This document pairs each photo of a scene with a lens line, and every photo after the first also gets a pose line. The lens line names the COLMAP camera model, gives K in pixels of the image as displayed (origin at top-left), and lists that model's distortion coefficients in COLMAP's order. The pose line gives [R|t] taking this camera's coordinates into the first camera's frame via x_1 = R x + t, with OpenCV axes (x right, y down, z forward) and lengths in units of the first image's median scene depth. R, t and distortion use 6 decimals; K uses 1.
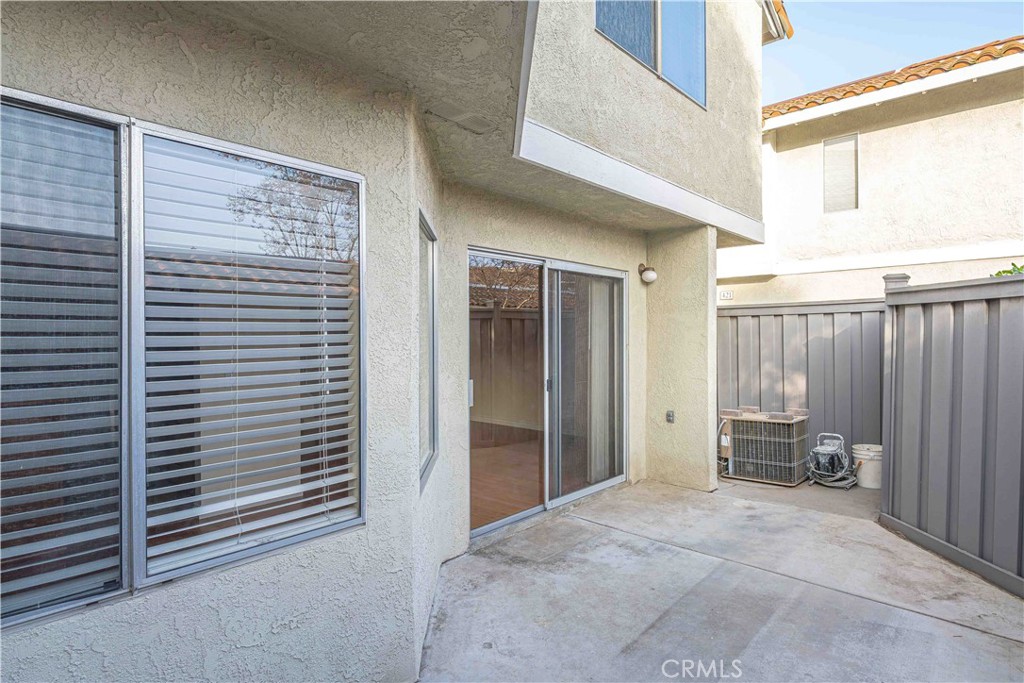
lens RADIAL K [[549.3, 0, 511.5], [0, 549.3, 341.3], [0, 0, 1]] dist [0.003946, 0.000511]
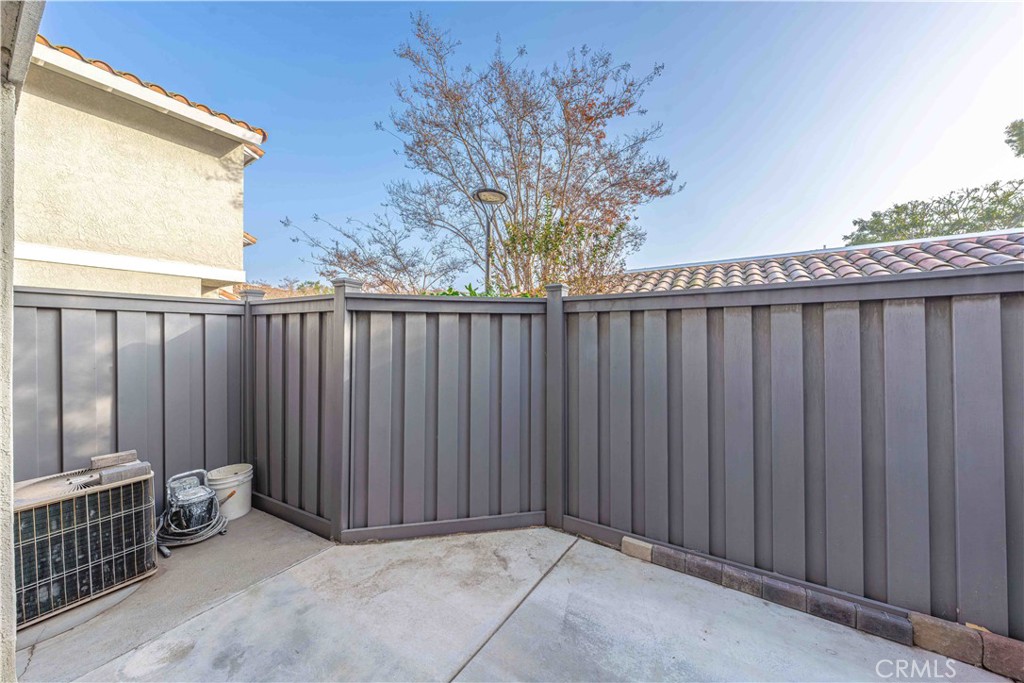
lens RADIAL K [[359.0, 0, 517.4], [0, 359.0, 339.9], [0, 0, 1]] dist [-0.000443, 0.000076]
pose [[-0.183731, 0.007084, 0.982951, 0.016476], [0.012903, 0.999905, -0.004794, -0.006538], [-0.982892, 0.011802, -0.183805, 0.834915]]
